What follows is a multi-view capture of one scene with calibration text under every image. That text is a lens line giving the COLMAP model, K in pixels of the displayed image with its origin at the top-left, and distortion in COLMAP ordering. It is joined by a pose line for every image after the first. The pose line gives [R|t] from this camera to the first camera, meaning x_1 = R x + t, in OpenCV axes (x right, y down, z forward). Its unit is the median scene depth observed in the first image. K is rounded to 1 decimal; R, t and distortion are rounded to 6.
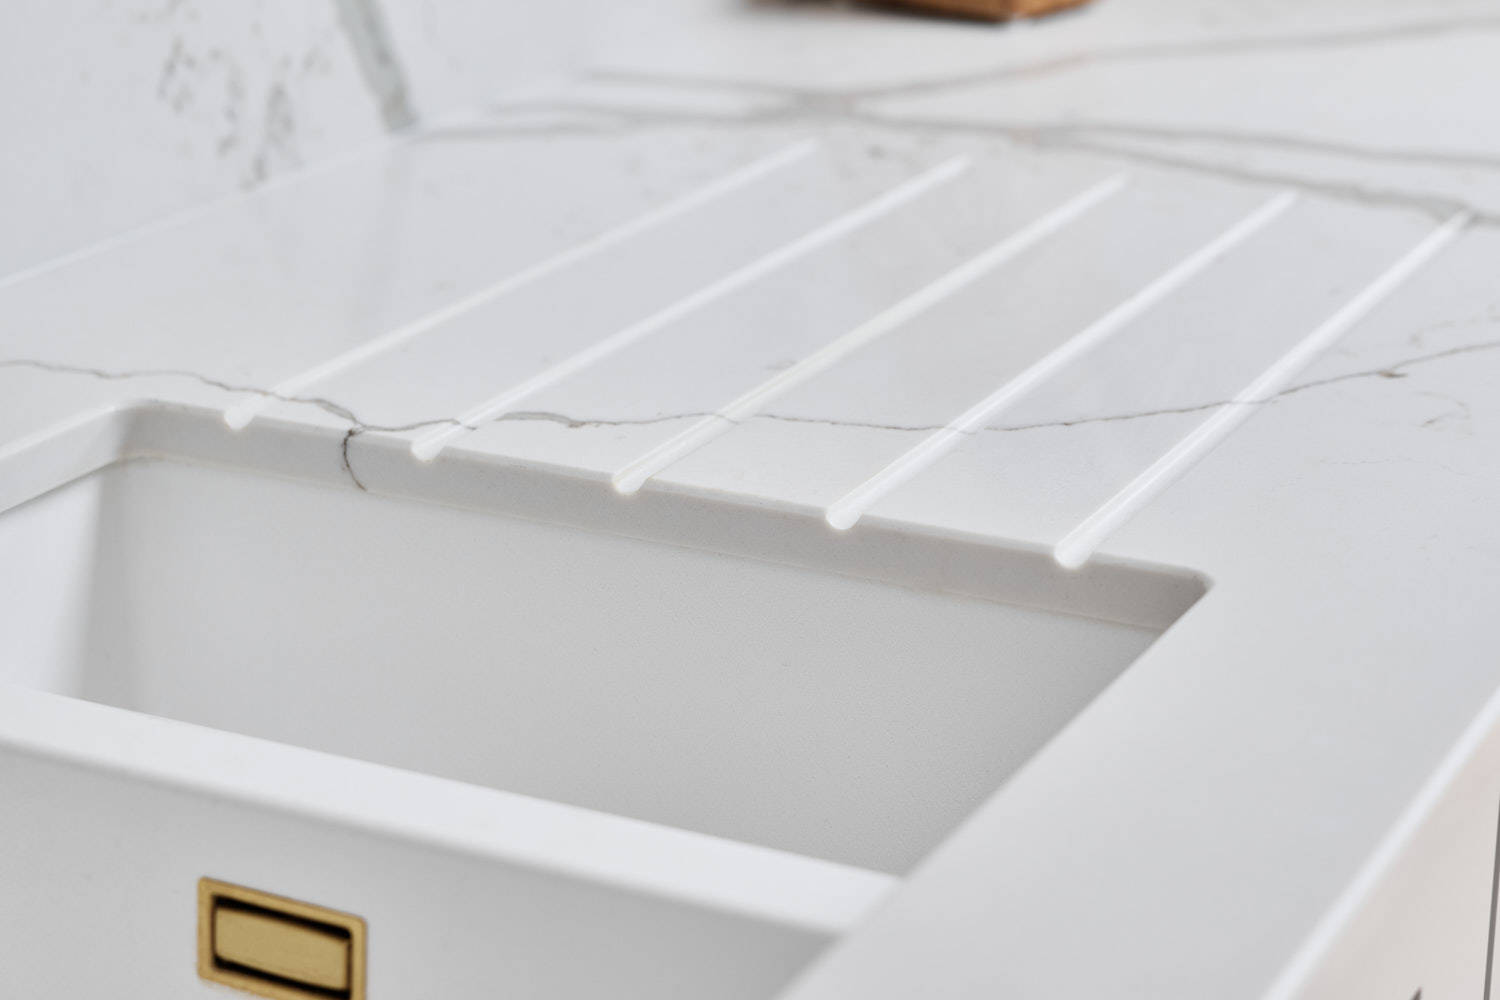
lens RADIAL K [[2938.7, 0, 749.0], [0, 2938.7, 501.2], [0, 0, 1]] dist [-0.011993, 0.000000]
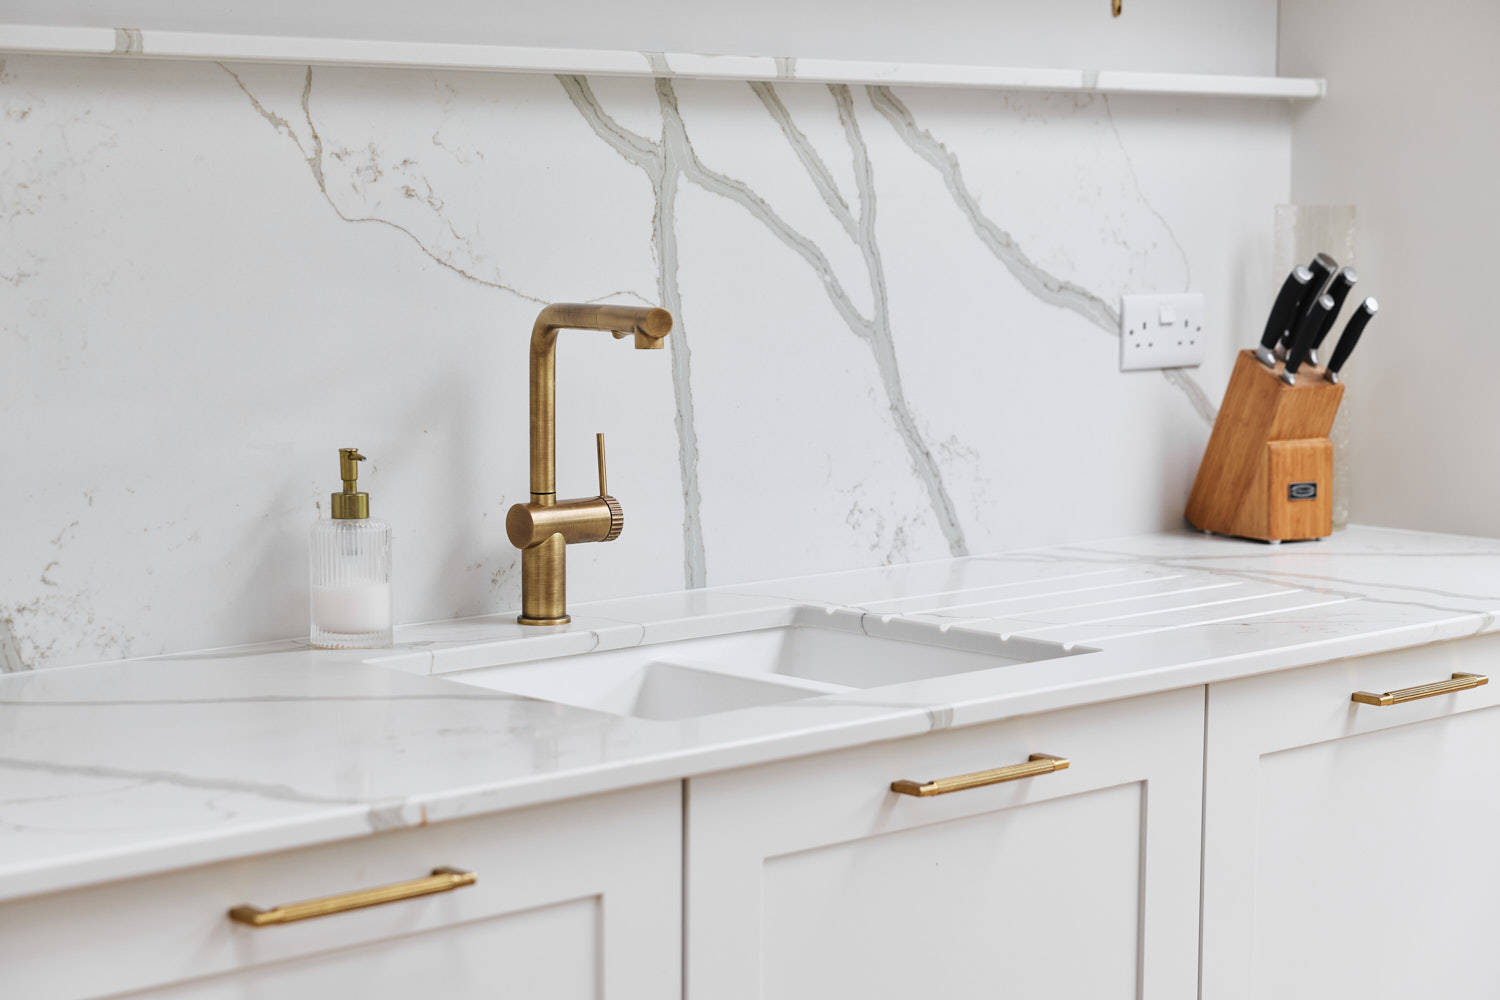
lens RADIAL K [[2938.7, 0, 757.1], [0, 2938.7, 545.6], [0, 0, 1]] dist [-0.011993, 0.000000]
pose [[0.937050, 0.051325, -0.345402, 0.592298], [-0.127974, 0.970795, -0.202927, 0.398031], [0.324899, 0.234355, 0.916252, -1.323709]]
